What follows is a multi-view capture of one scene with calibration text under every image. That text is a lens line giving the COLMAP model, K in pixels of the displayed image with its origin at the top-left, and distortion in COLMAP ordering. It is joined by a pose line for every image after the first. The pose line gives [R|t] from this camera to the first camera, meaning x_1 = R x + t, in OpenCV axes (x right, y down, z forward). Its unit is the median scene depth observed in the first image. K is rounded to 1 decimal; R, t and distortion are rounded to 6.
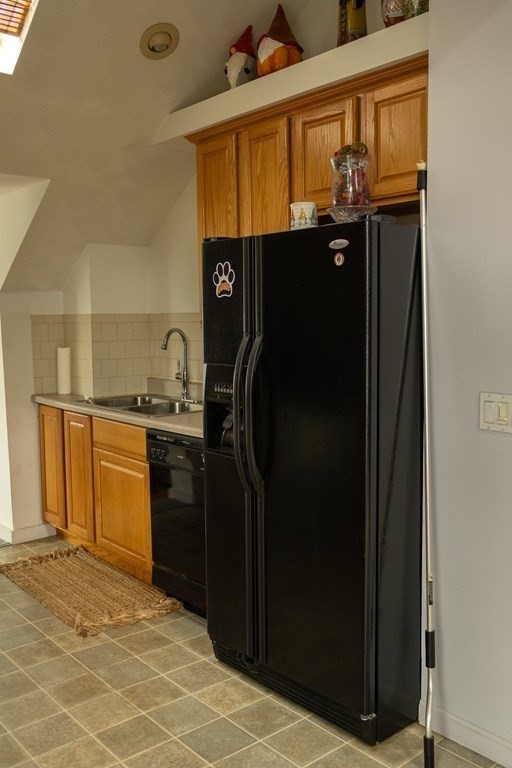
lens RADIAL K [[736.4, 0, 260.2], [0, 736.4, 385.9], [0, 0, 1]] dist [-0.027523, 0.000000]
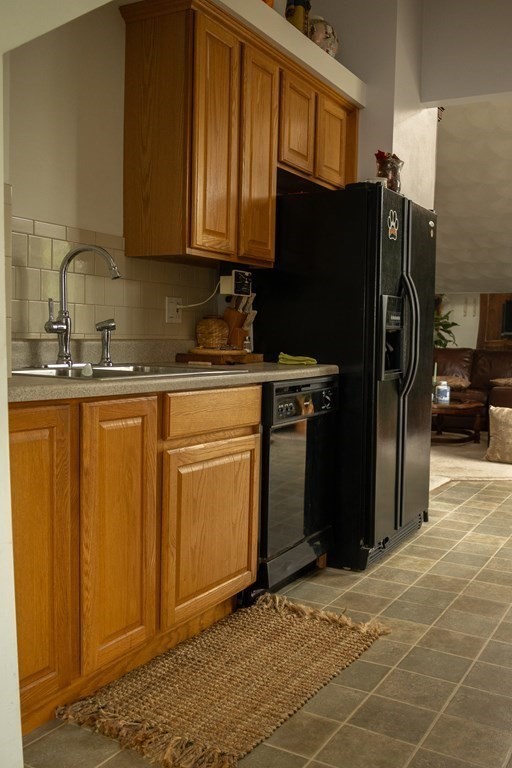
lens RADIAL K [[736.4, 0, 257.7], [0, 736.4, 385.9], [0, 0, 1]] dist [-0.027523, 0.000000]
pose [[-0.344782, -0.064760, 0.936446, -1.038764], [0.074487, 0.992584, 0.096067, -0.015502], [-0.935723, 0.102876, -0.337401, 1.536560]]
